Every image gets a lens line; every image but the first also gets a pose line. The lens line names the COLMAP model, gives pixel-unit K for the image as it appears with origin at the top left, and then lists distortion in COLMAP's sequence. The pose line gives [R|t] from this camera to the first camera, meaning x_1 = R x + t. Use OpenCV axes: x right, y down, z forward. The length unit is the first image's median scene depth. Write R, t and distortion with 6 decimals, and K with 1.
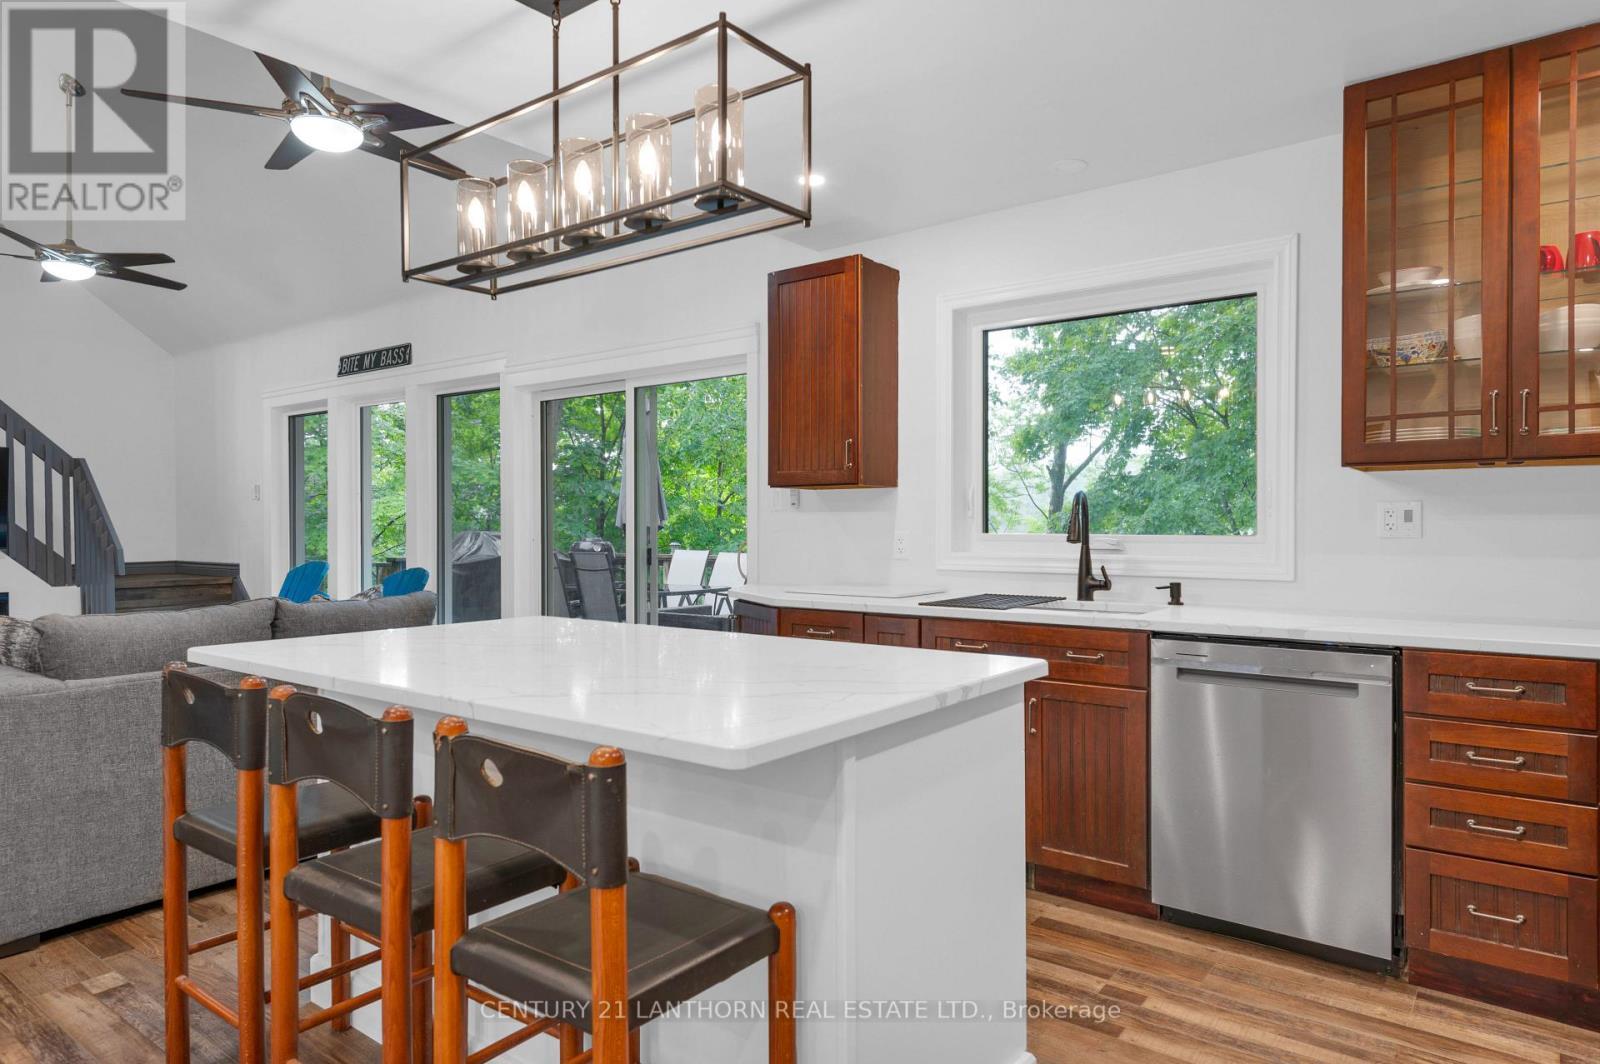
lens RADIAL K [[963.5, 0, 807.8], [0, 963.5, 530.4], [0, 0, 1]] dist [-0.002649, 0.002402]
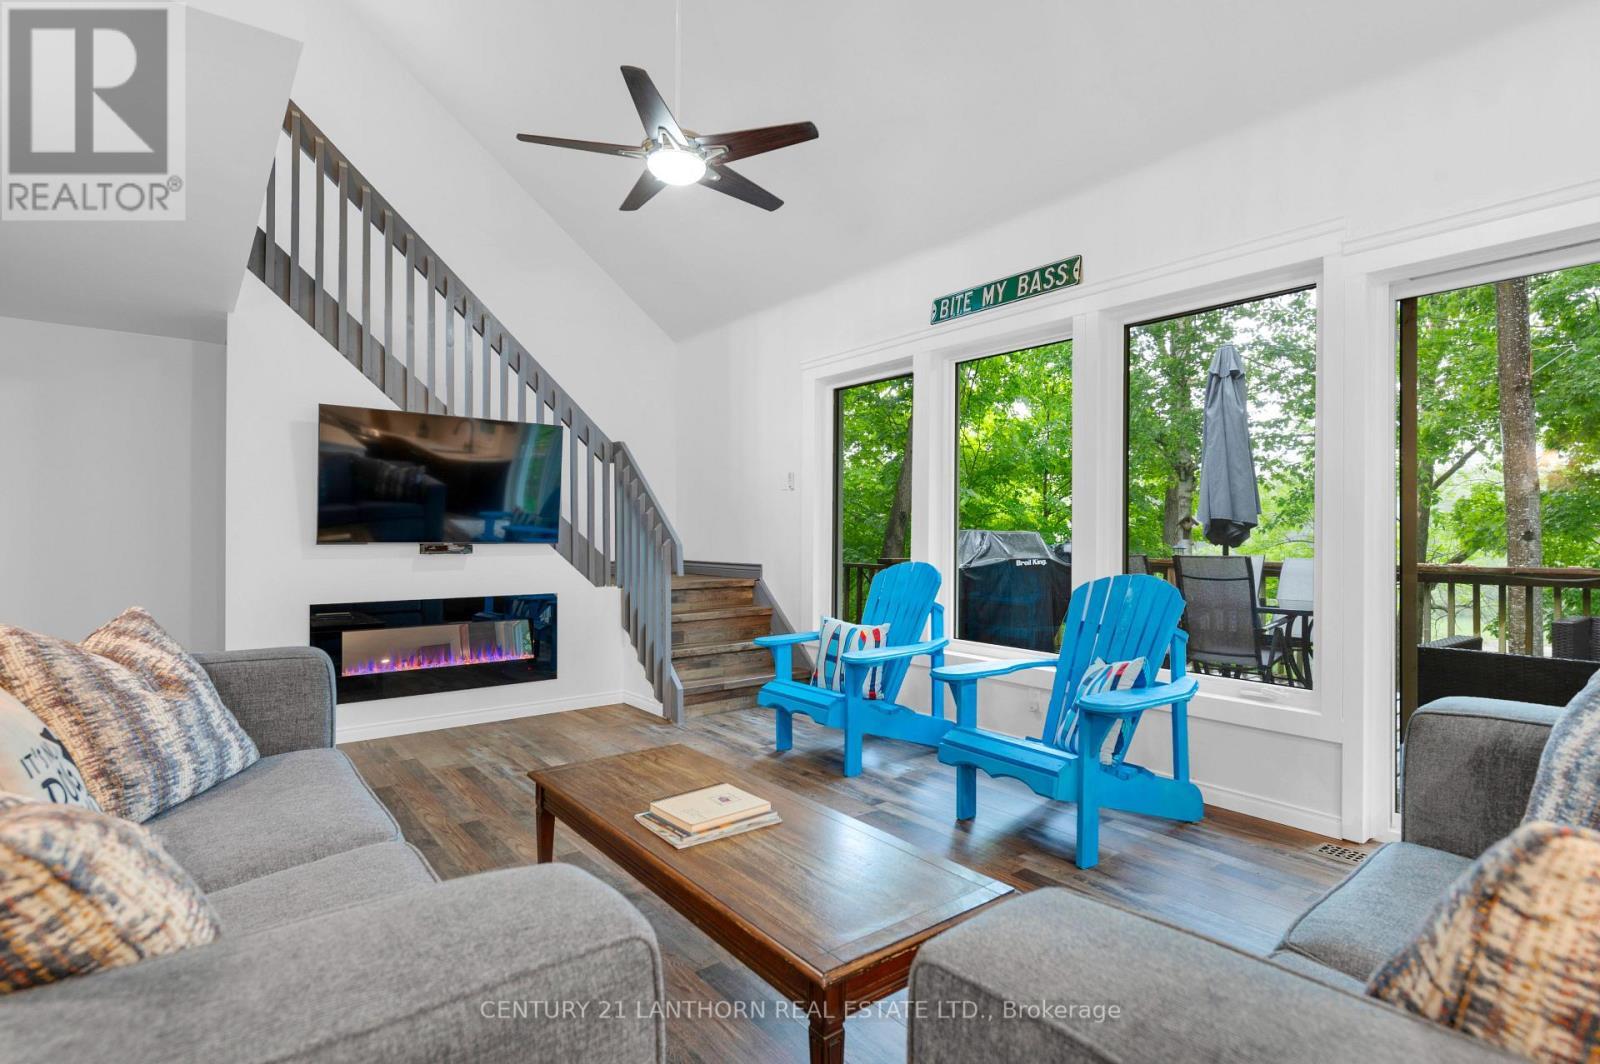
lens RADIAL K [[778.9, 0, 810.9], [0, 778.9, 536.8], [0, 0, 1]] dist [0.009115, -0.004476]
pose [[0.968125, 0.005459, -0.250410, -0.458213], [-0.006852, 0.999966, -0.004692, 0.016229], [0.250375, 0.006259, 0.968129, 0.397235]]
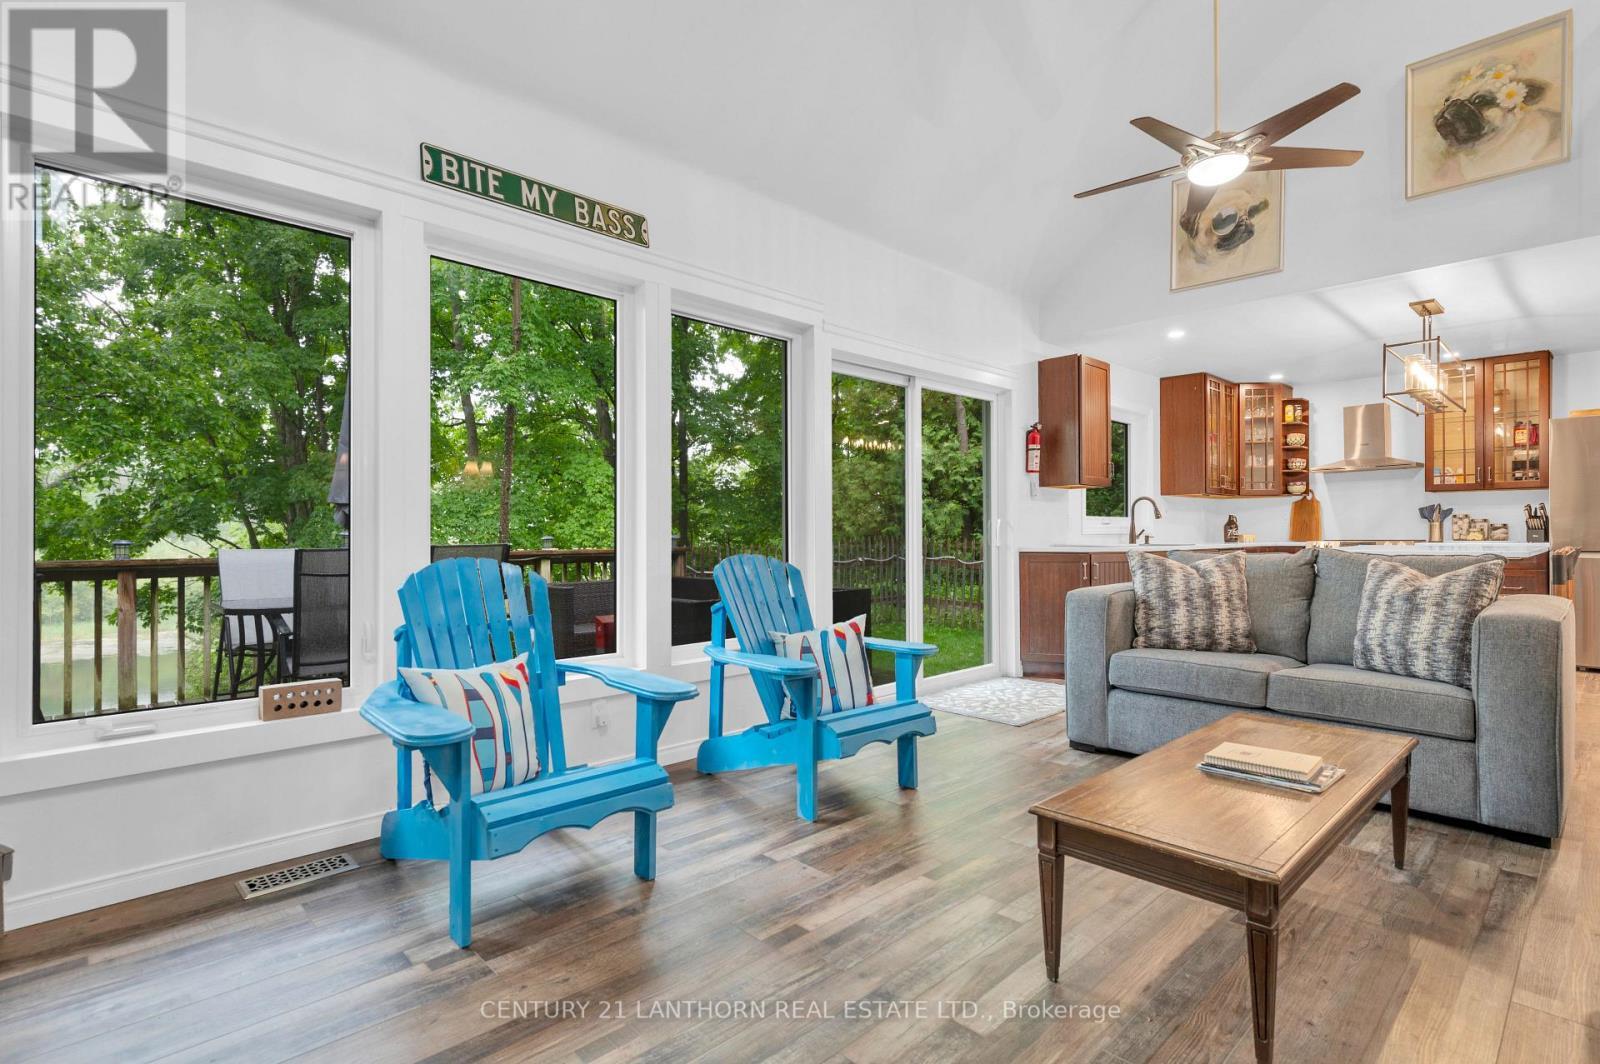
lens RADIAL K [[778.9, 0, 802.5], [0, 778.9, 532.2], [0, 0, 1]] dist [0.009115, -0.004476]
pose [[0.158332, 0.004639, 0.987375, -0.917453], [0.011806, 0.999909, -0.006591, 0.025395], [-0.987315, 0.012701, 0.158263, 0.810754]]
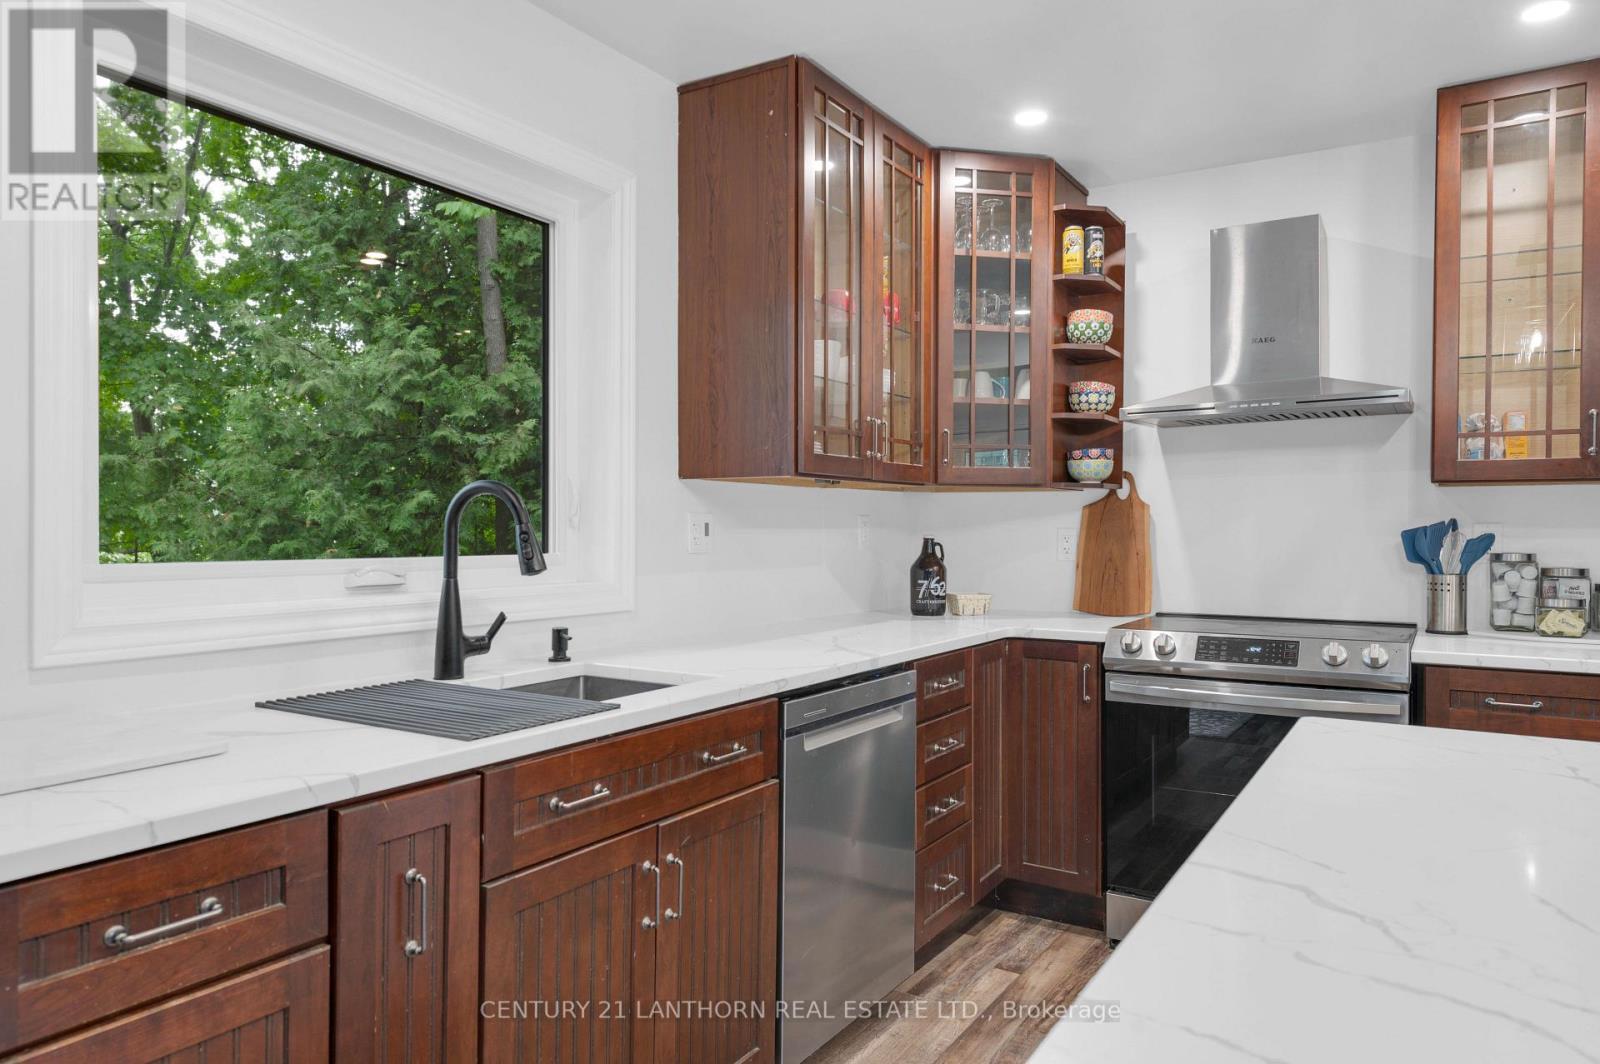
lens RADIAL K [[1031.8, 0, 795.9], [0, 1031.8, 534.4], [0, 0, 1]] dist [-0.002670, -0.002835]
pose [[-0.078565, -0.004074, 0.996901, -0.174969], [0.003143, 0.999986, 0.004334, -0.006529], [-0.996904, 0.003474, -0.078551, 0.461836]]
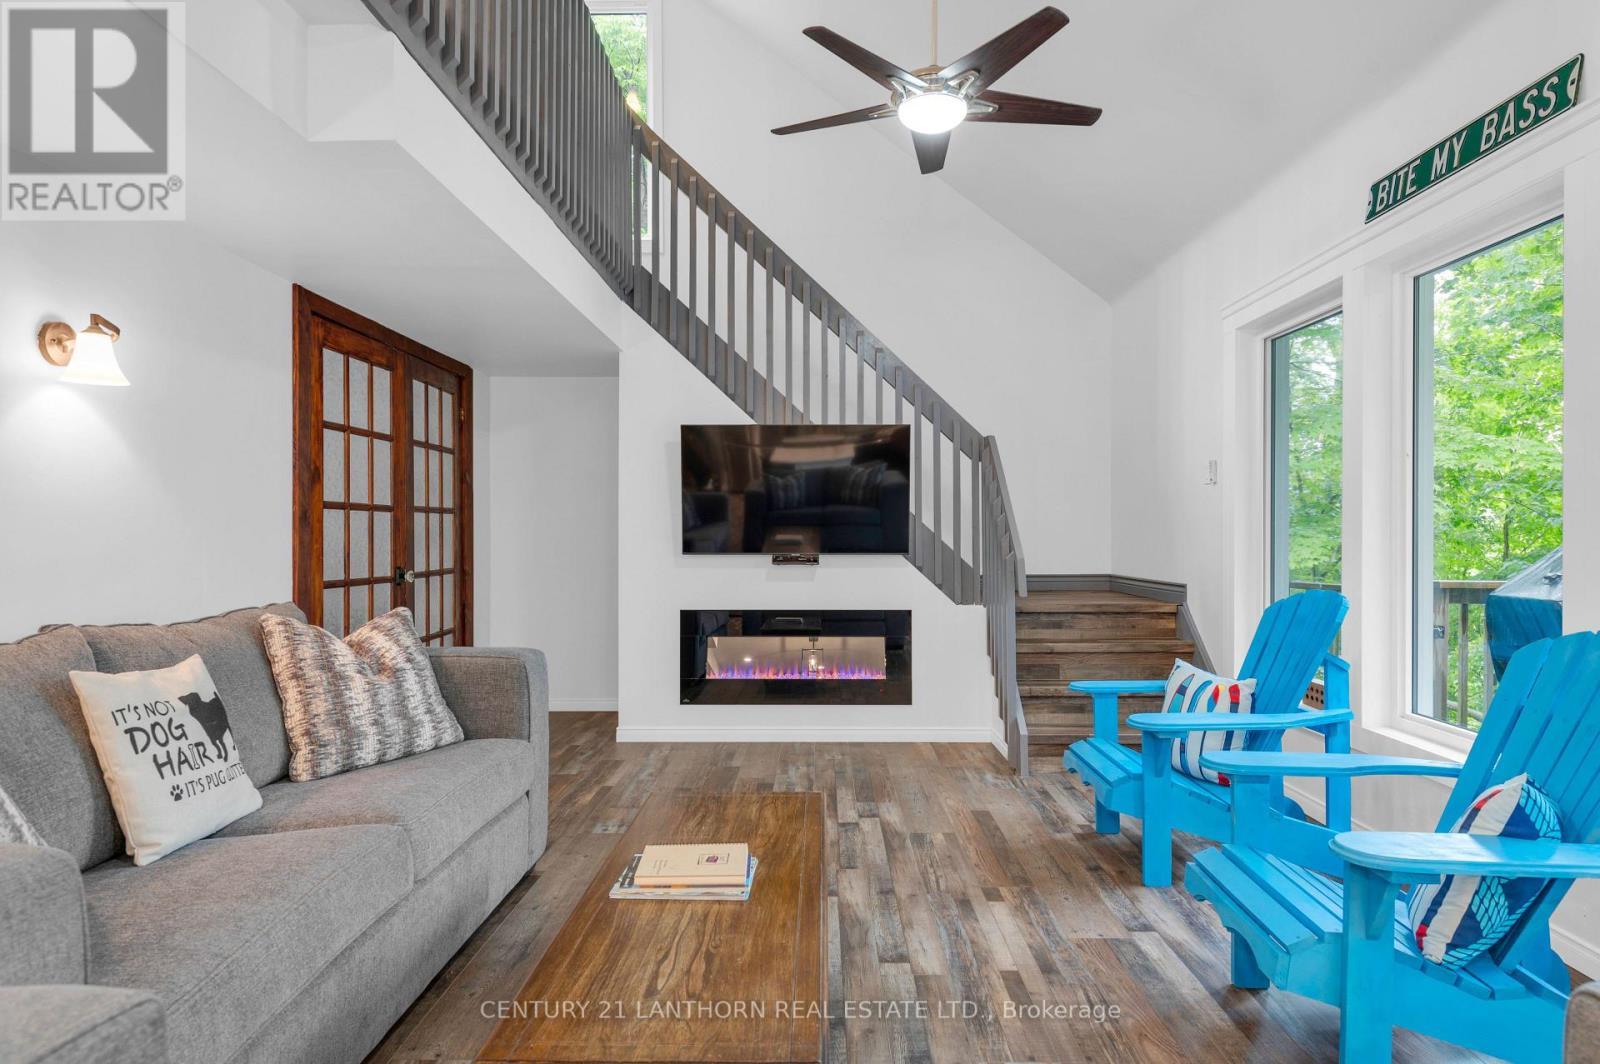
lens RADIAL K [[913.9, 0, 817.4], [0, 913.9, 535.4], [0, 0, 1]] dist [0.013273, -0.007893]
pose [[0.597901, 0.002245, -0.801566, -0.296325], [-0.008517, 0.999957, -0.003552, 0.007695], [0.801524, 0.008951, 0.597895, 0.523464]]
